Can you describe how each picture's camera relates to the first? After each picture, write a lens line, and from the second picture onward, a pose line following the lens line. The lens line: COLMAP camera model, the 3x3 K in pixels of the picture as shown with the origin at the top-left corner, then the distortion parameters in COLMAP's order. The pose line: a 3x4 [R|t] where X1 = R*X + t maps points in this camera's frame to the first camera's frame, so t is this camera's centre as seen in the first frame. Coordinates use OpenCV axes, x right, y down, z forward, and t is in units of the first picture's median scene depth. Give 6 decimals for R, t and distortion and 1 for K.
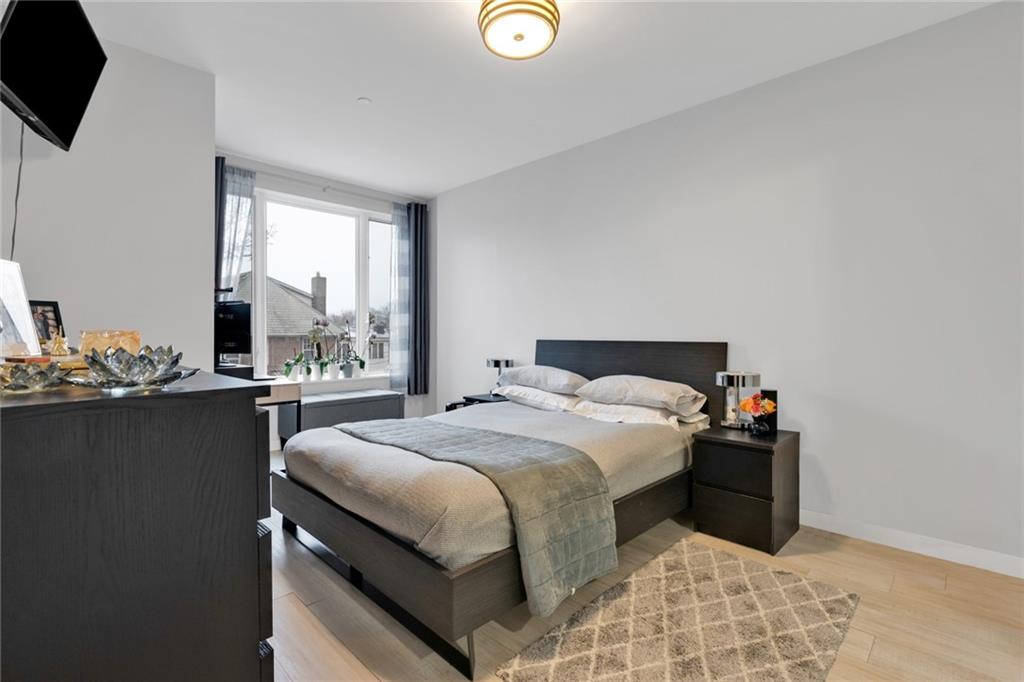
lens RADIAL K [[462.6, 0, 511.5], [0, 462.6, 337.3], [0, 0, 1]] dist [-0.001070, -0.000044]
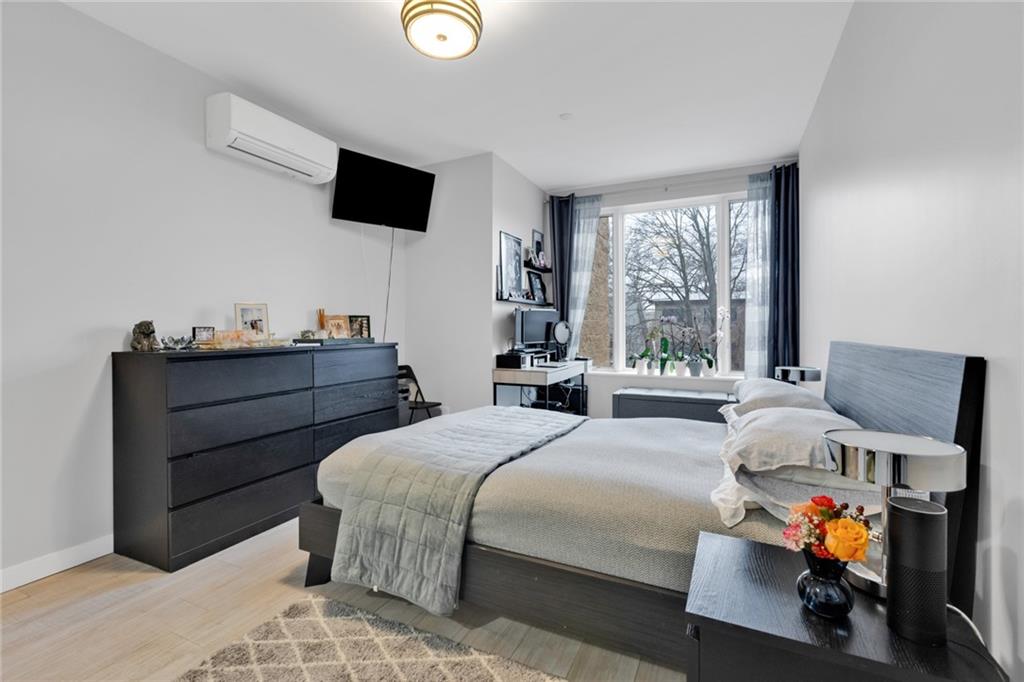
lens RADIAL K [[456.6, 0, 511.8], [0, 456.6, 326.4], [0, 0, 1]] dist [0.001568, 0.000112]
pose [[0.334931, -0.006445, -0.942221, 0.743289], [-0.006504, 0.999937, -0.009152, -0.008139], [0.942220, 0.009194, 0.334868, 0.597314]]
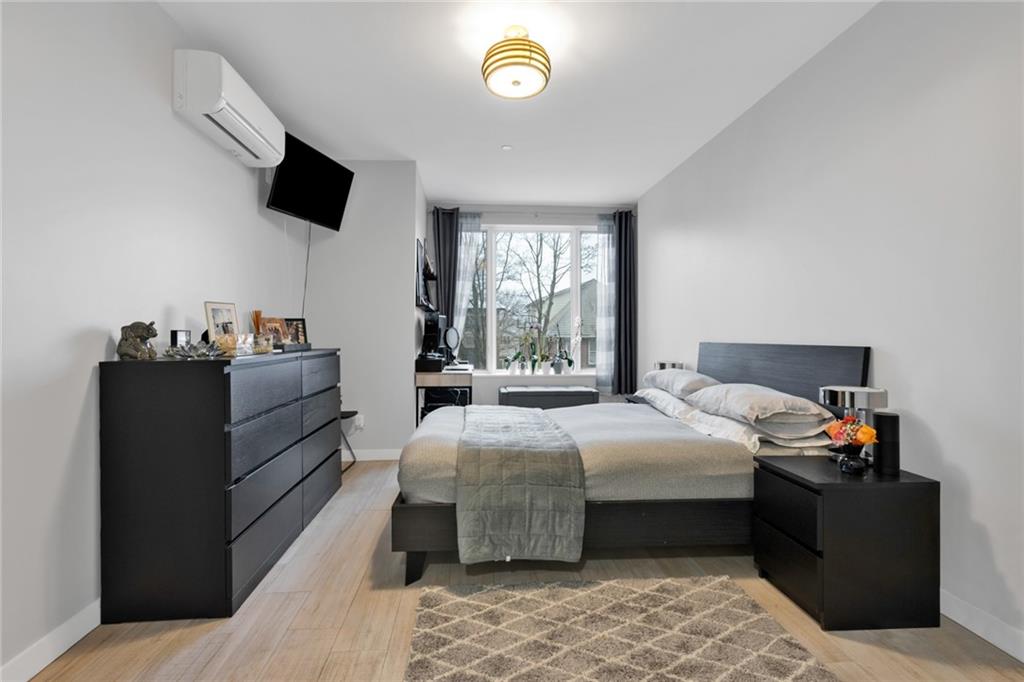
lens RADIAL K [[468.9, 0, 506.5], [0, 468.9, 331.8], [0, 0, 1]] dist [0.000864, 0.000003]
pose [[0.755361, -0.006243, -0.655279, 0.570980], [-0.004437, 0.999883, -0.014640, 0.000471], [0.655294, 0.013966, 0.755245, 0.067314]]
